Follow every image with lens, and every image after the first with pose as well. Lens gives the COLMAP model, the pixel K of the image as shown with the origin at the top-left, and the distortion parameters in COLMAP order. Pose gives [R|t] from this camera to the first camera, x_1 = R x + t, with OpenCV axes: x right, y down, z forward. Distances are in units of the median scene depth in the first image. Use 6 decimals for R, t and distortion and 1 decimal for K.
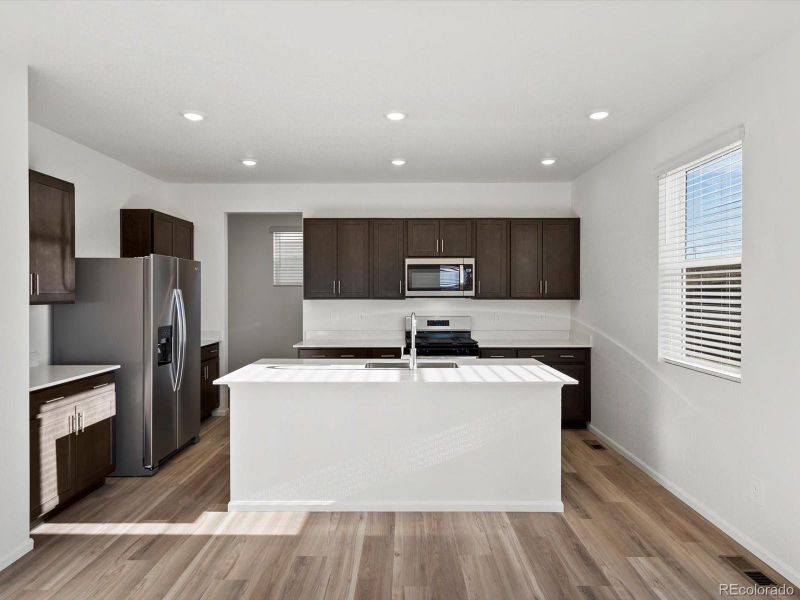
lens RADIAL K [[406.7, 0, 400.0], [0, 406.7, 300.0], [0, 0, 1]] dist [-0.000549, -0.000223]
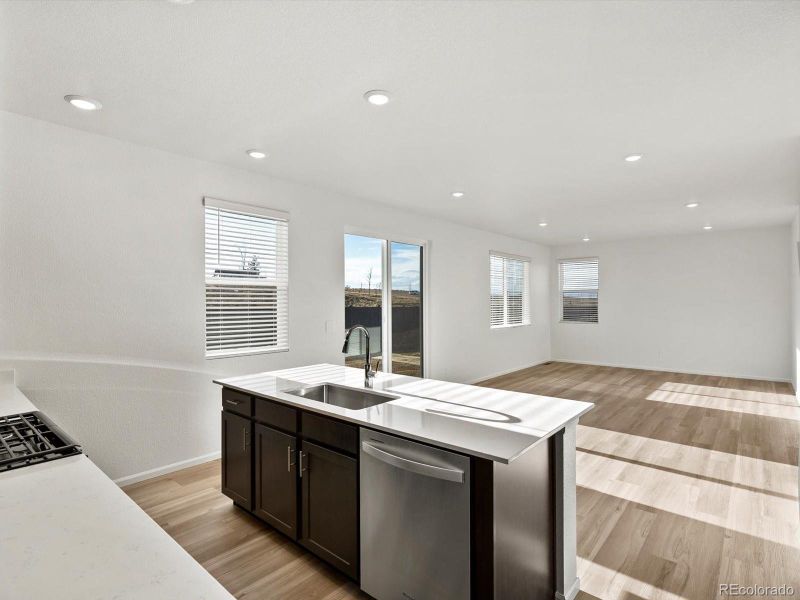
lens RADIAL K [[412.7, 0, 400.8], [0, 412.7, 302.9], [0, 0, 1]] dist [-0.000361, -0.000310]
pose [[-0.758275, -0.001053, 0.651934, -0.829539], [0.004393, 0.999968, 0.006725, -0.026955], [-0.651920, 0.007963, -0.758246, 2.262513]]
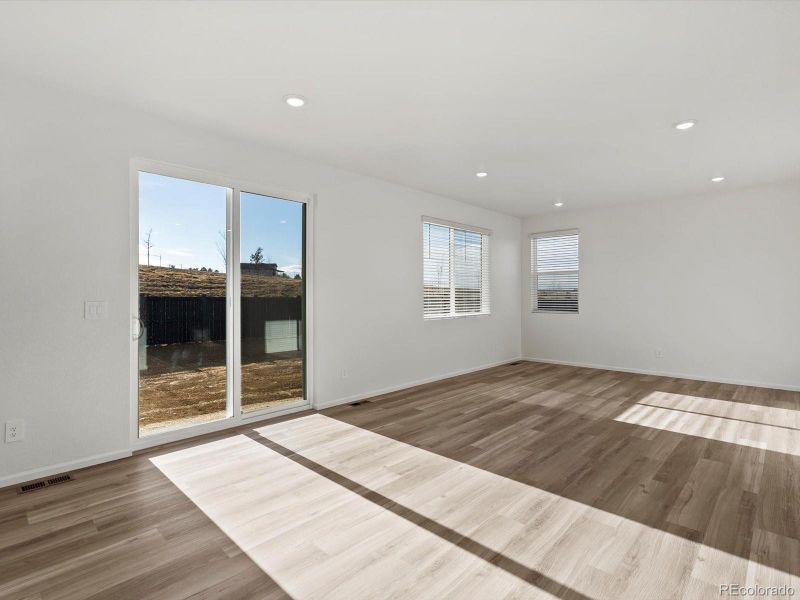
lens RADIAL K [[406.7, 0, 400.0], [0, 406.7, 300.0], [0, 0, 1]] dist [-0.000549, -0.000223]
pose [[-0.724469, -0.007373, 0.689268, -0.823627], [0.003648, 0.999888, 0.014531, 0.060654], [-0.689297, 0.013042, -0.724361, 1.110117]]
